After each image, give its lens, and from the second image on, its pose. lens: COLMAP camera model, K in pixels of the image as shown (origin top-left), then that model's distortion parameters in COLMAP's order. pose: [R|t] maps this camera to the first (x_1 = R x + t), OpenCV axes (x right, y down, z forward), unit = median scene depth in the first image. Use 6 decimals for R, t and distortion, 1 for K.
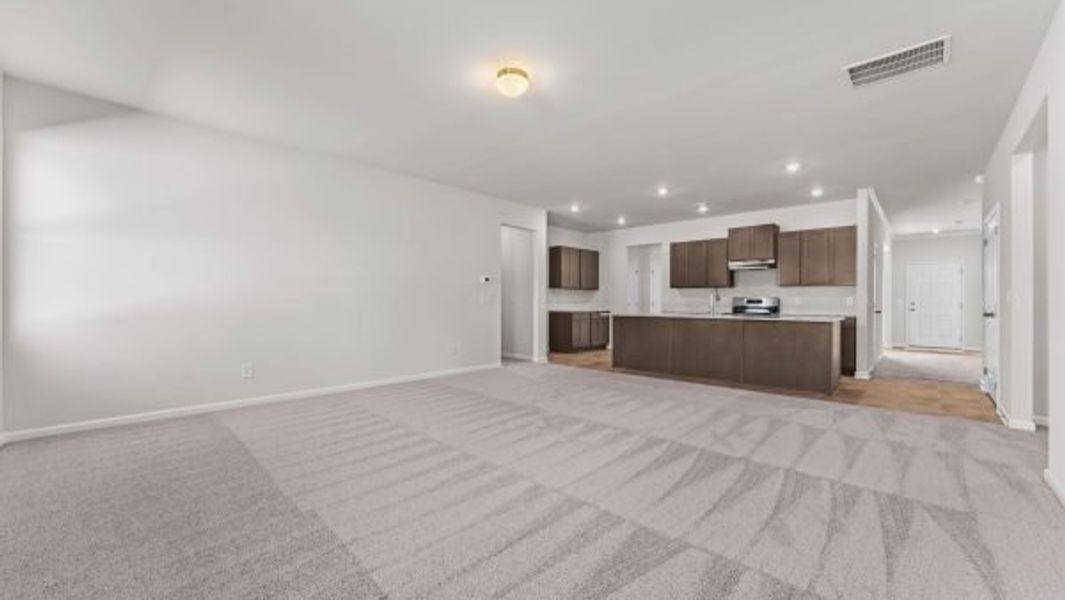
lens RADIAL K [[433.2, 0, 528.8], [0, 433.2, 299.3], [0, 0, 1]] dist [0.004656, -0.000111]
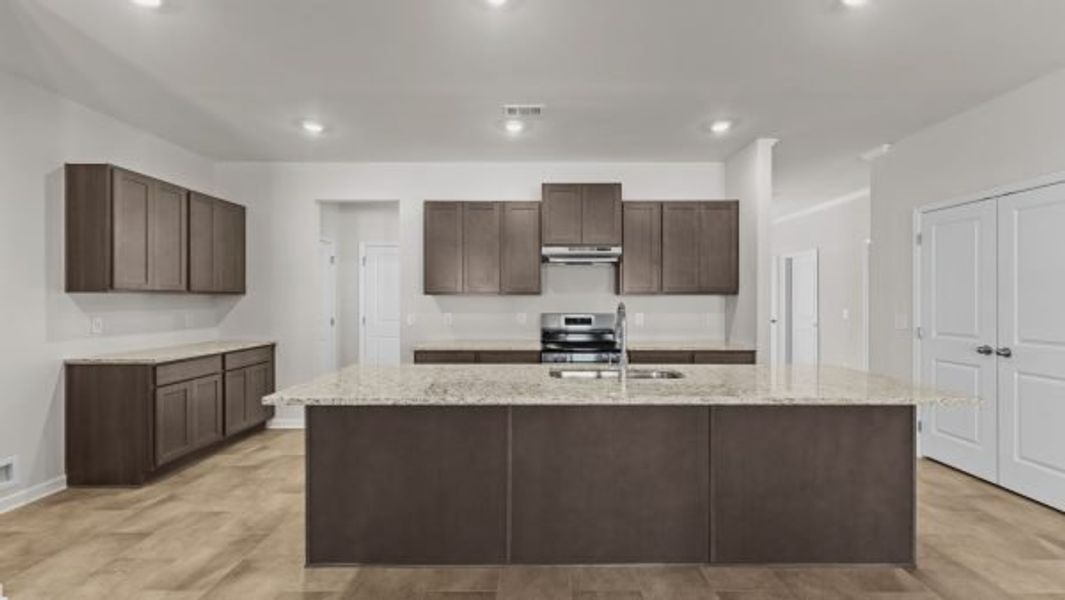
lens RADIAL K [[433.2, 0, 531.2], [0, 433.2, 295.9], [0, 0, 1]] dist [0.004656, -0.000111]
pose [[0.729665, 0.001047, 0.683804, 0.082401], [-0.000633, 0.999999, -0.000856, -0.023679], [-0.683805, 0.000192, 0.729665, 0.556339]]
